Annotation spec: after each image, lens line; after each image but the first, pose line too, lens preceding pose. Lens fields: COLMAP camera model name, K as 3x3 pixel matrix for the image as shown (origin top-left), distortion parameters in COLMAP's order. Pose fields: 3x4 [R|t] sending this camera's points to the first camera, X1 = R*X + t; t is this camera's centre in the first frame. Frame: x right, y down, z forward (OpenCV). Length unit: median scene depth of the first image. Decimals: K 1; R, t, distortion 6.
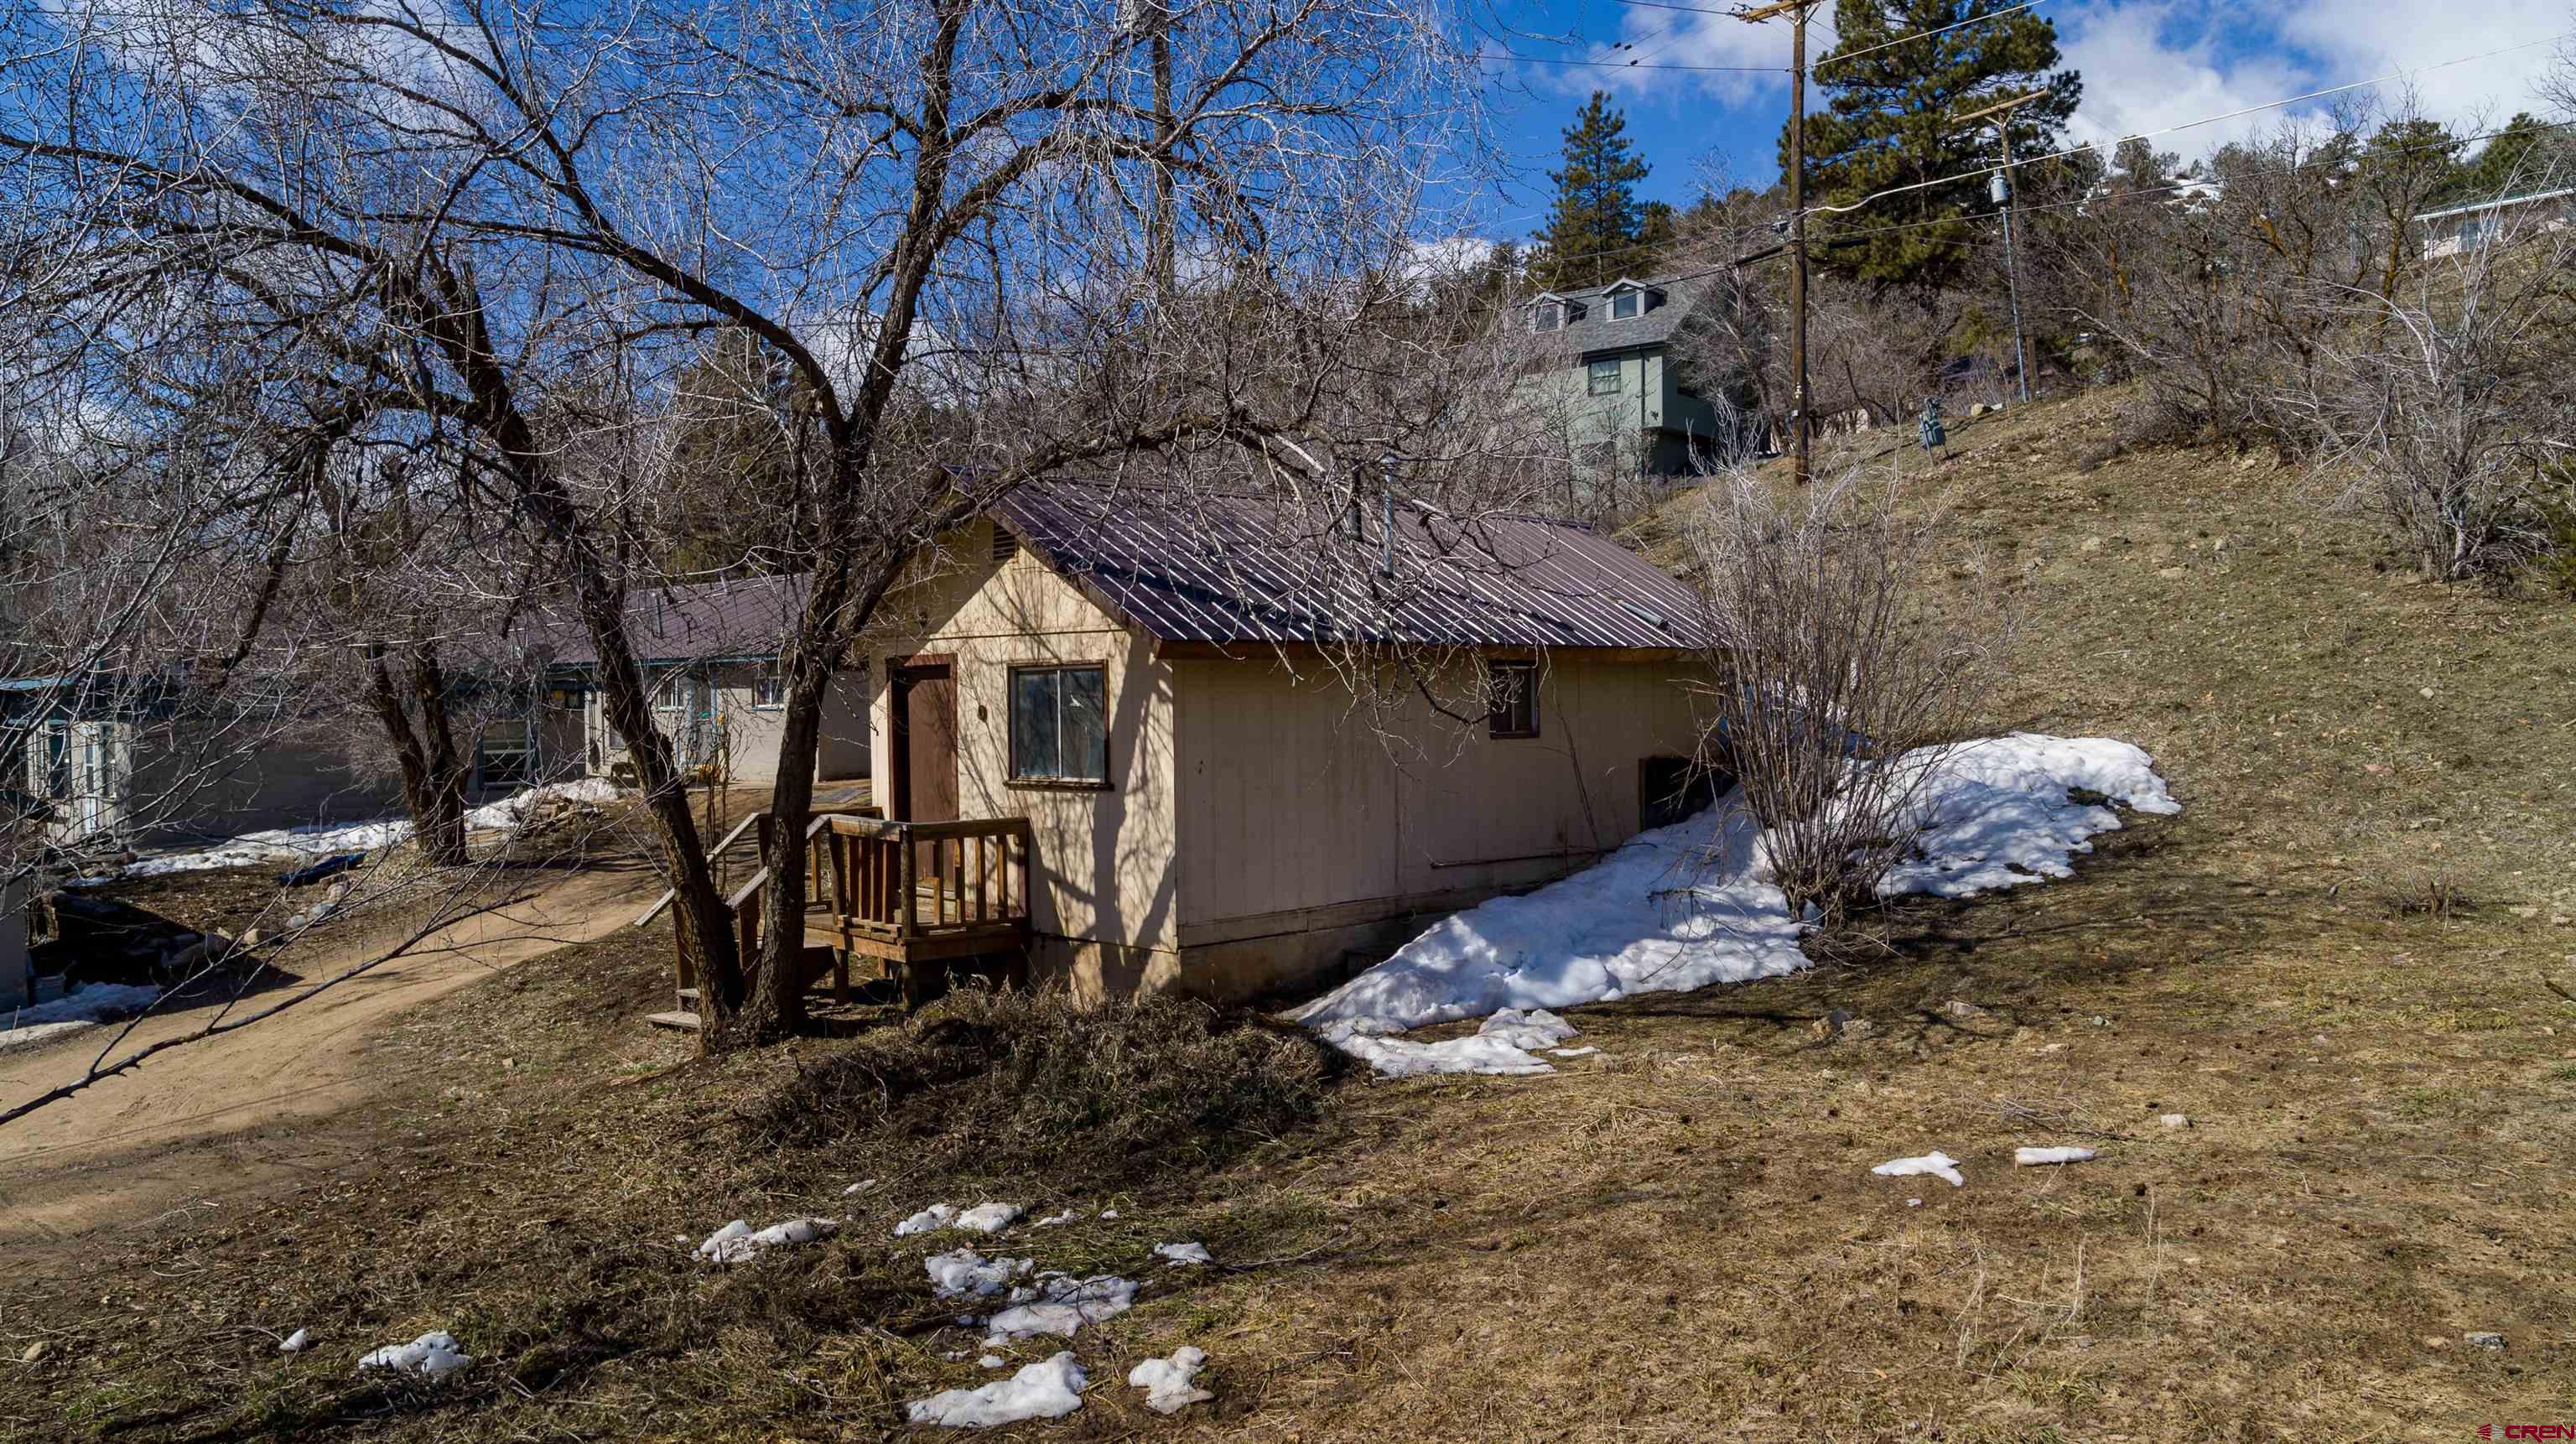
lens RADIAL K [[1762.3, 0, 1299.8], [0, 1762.3, 729.4], [0, 0, 1]] dist [-0.000248, 0.000347]
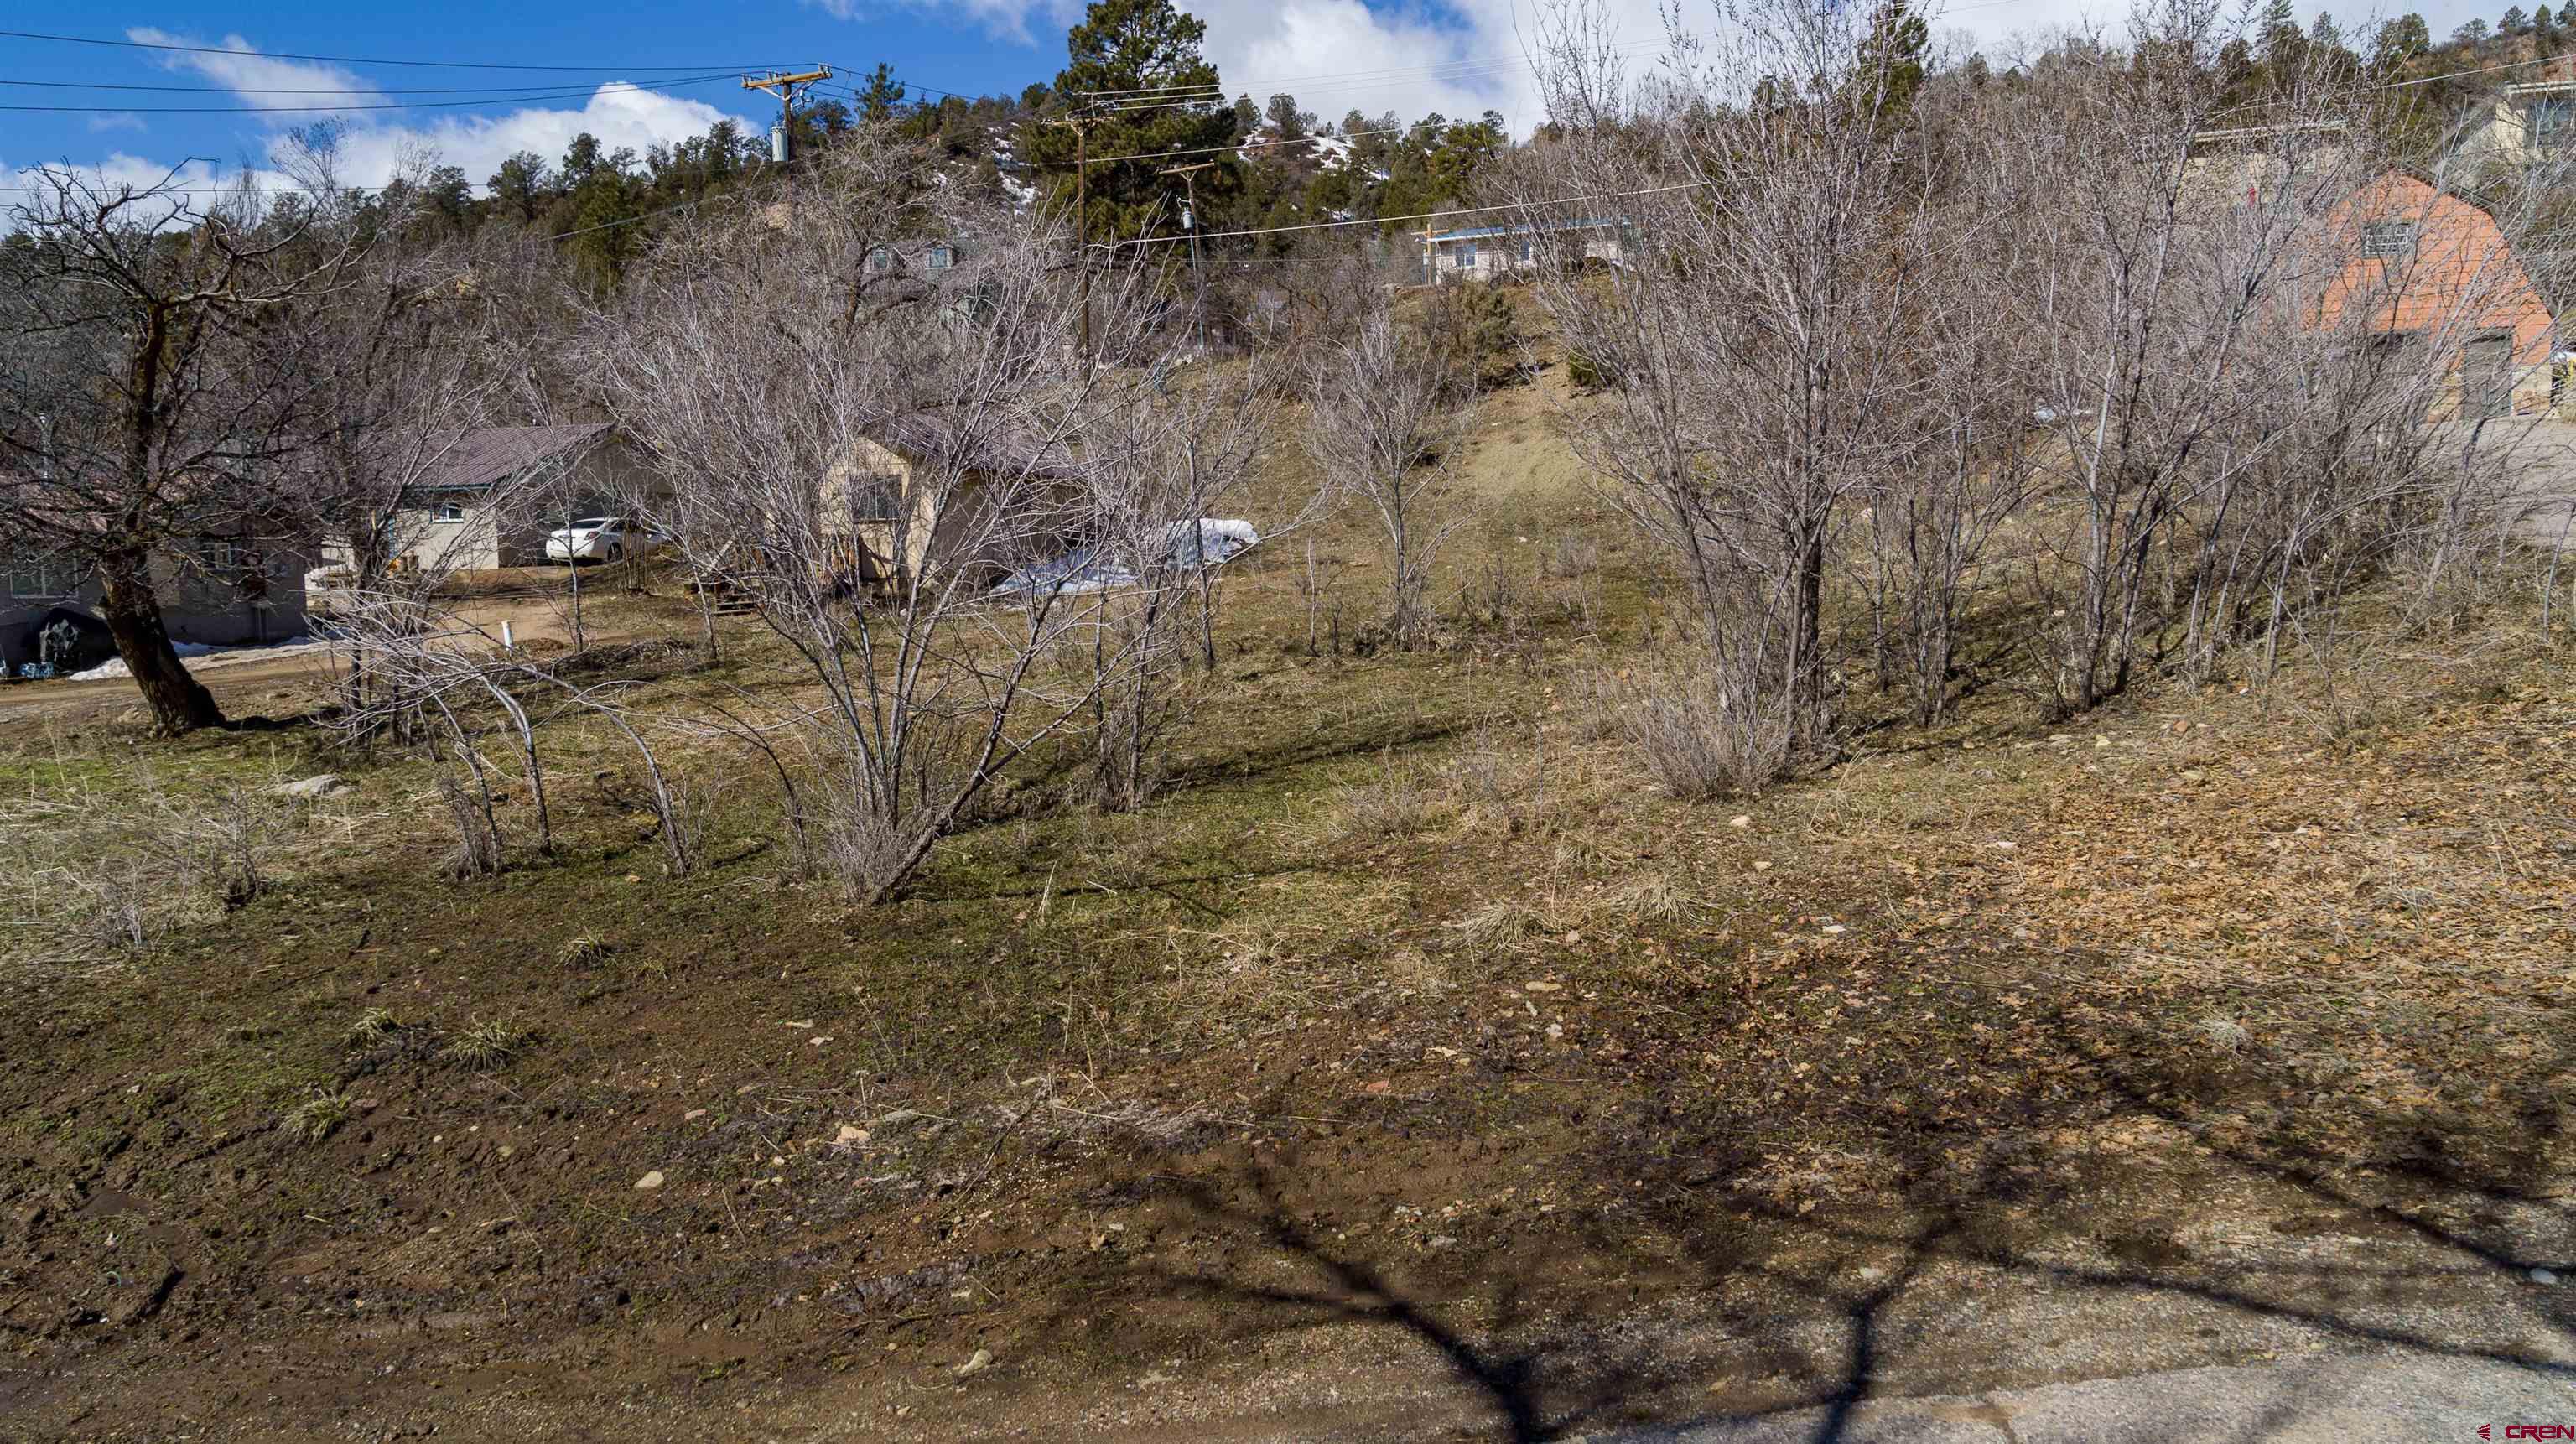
lens RADIAL K [[1762.3, 0, 1299.8], [0, 1762.3, 729.4], [0, 0, 1]] dist [-0.000248, 0.000347]
pose [[0.902566, -0.036842, 0.428972, -0.441161], [0.008576, 0.997673, 0.067641, 0.105788], [-0.430466, -0.057371, 0.900782, -1.054087]]
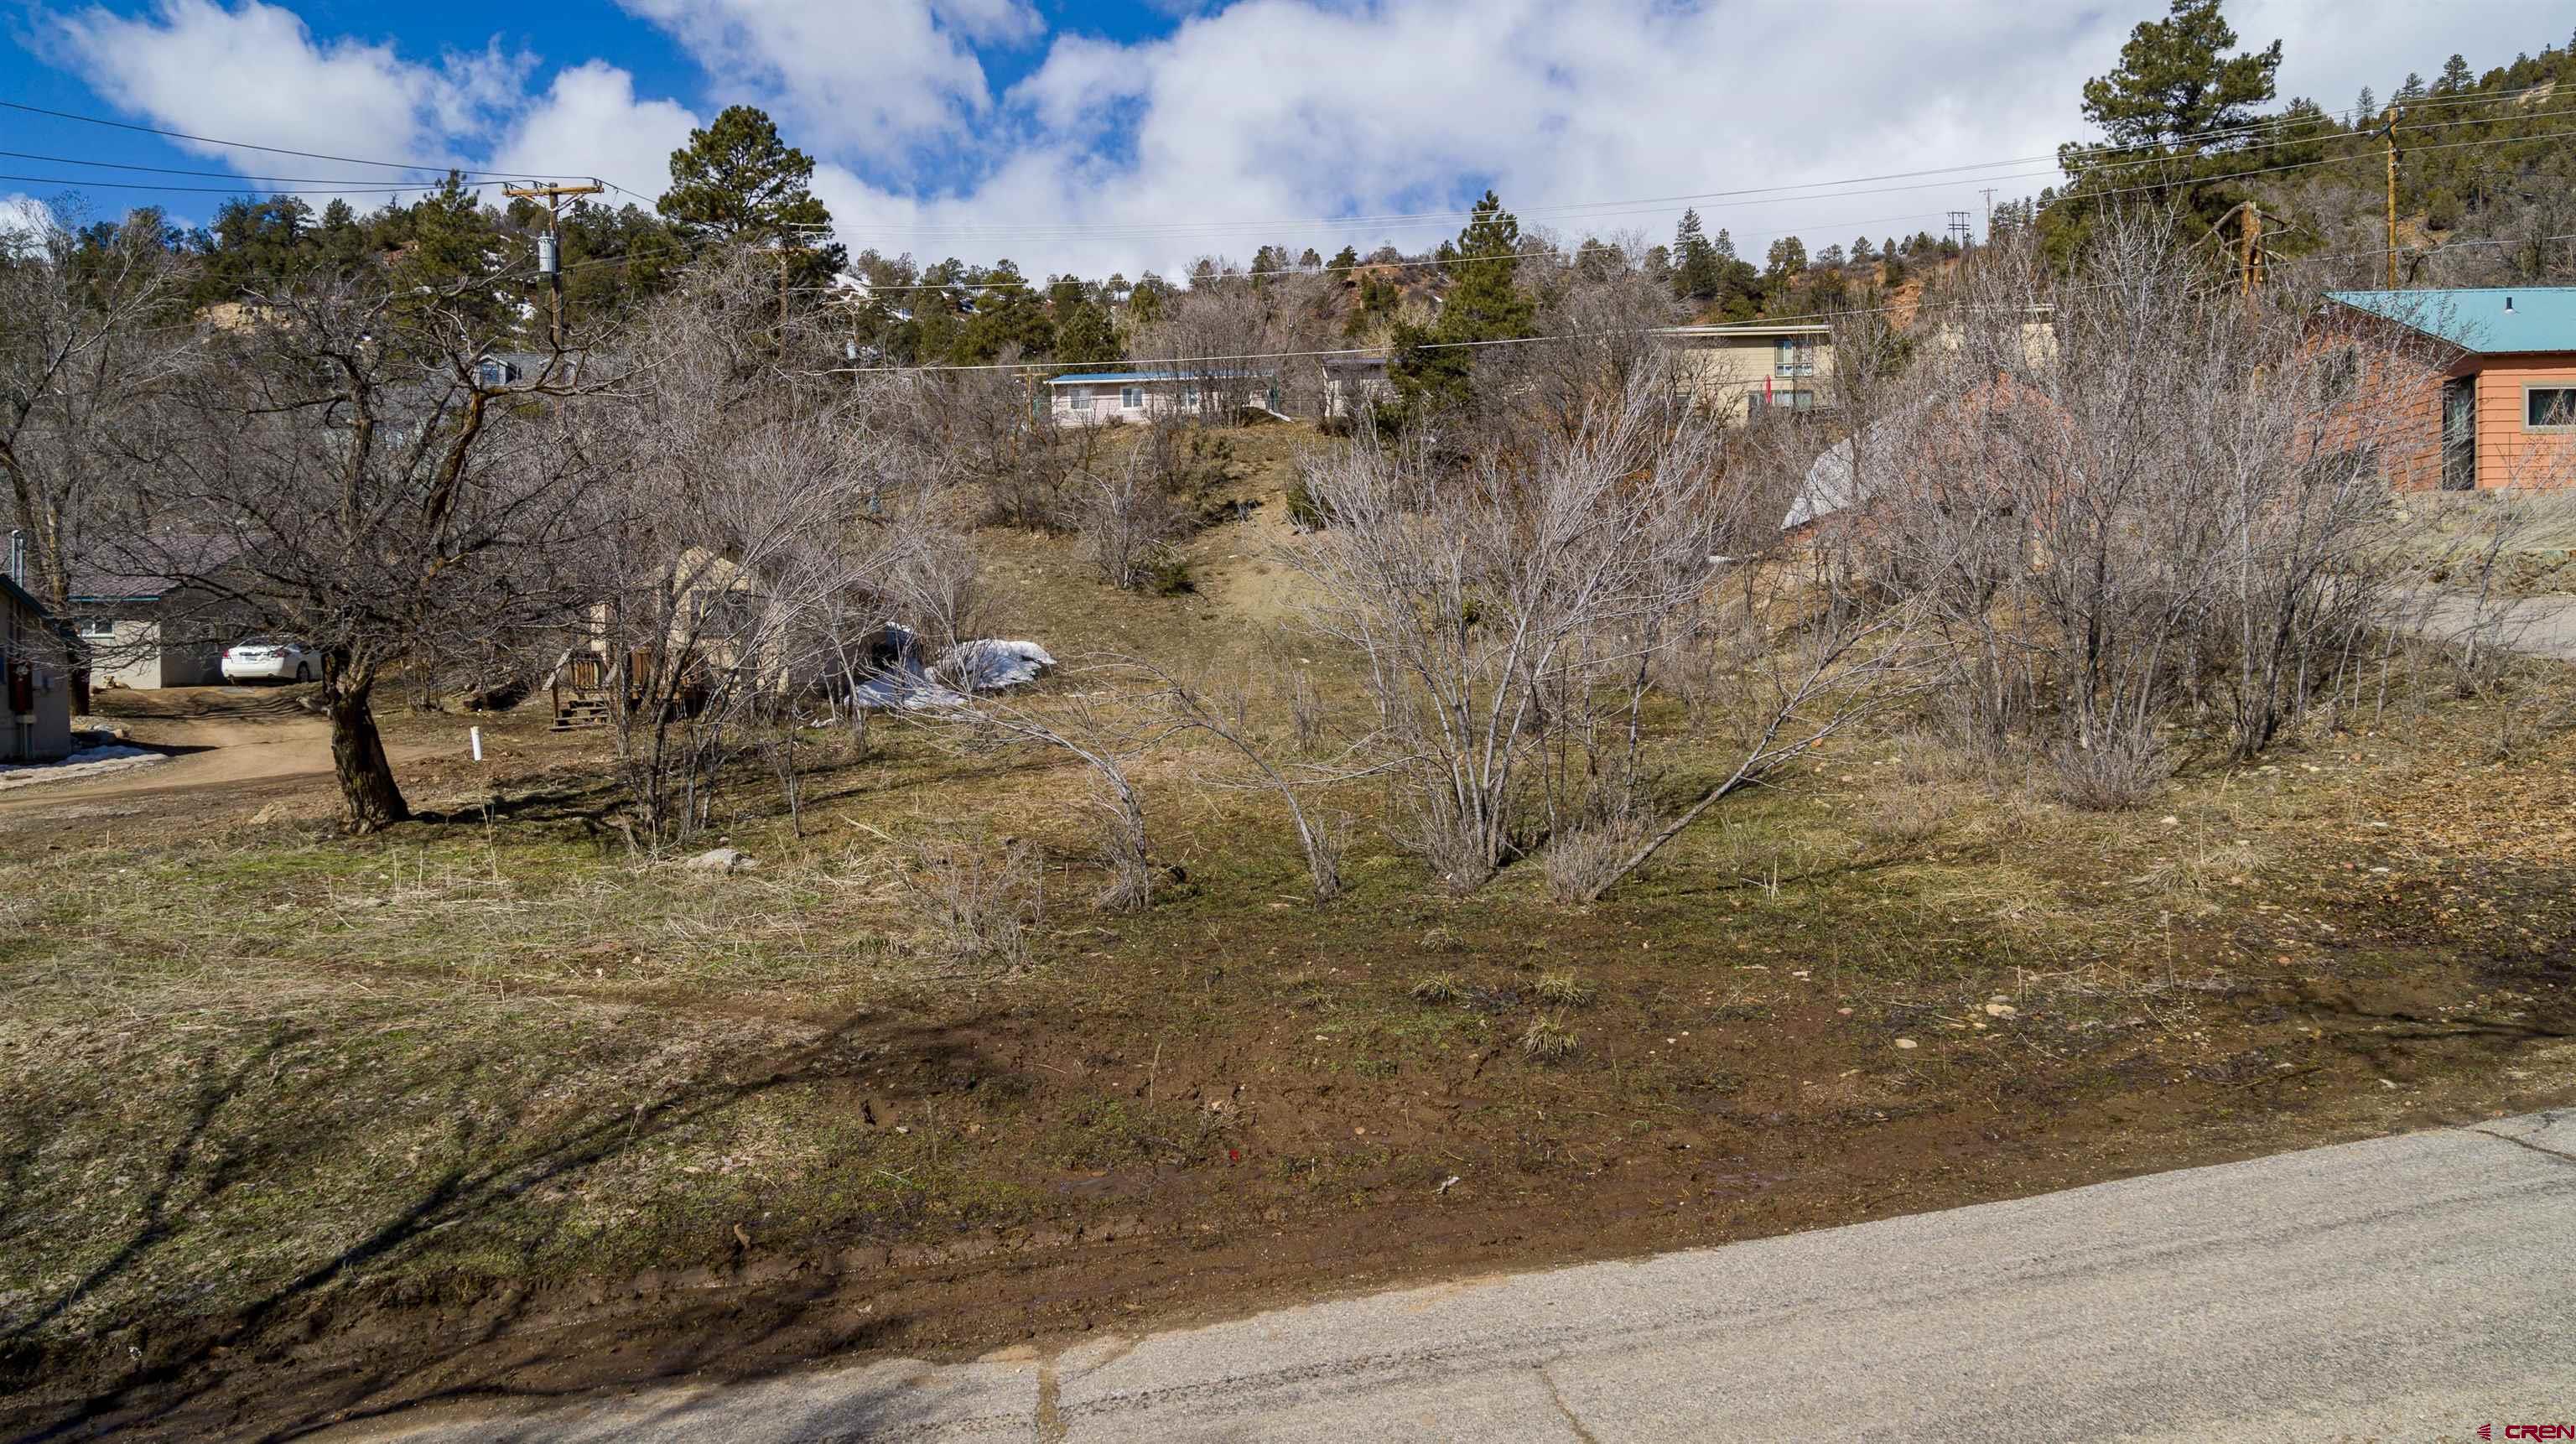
lens RADIAL K [[1762.3, 0, 1299.8], [0, 1762.3, 729.4], [0, 0, 1]] dist [-0.000248, 0.000347]
pose [[0.738549, -0.006832, 0.674165, -0.793714], [0.015993, 0.999845, -0.007388, 0.126983], [-0.674010, 0.016239, 0.738544, -0.958121]]
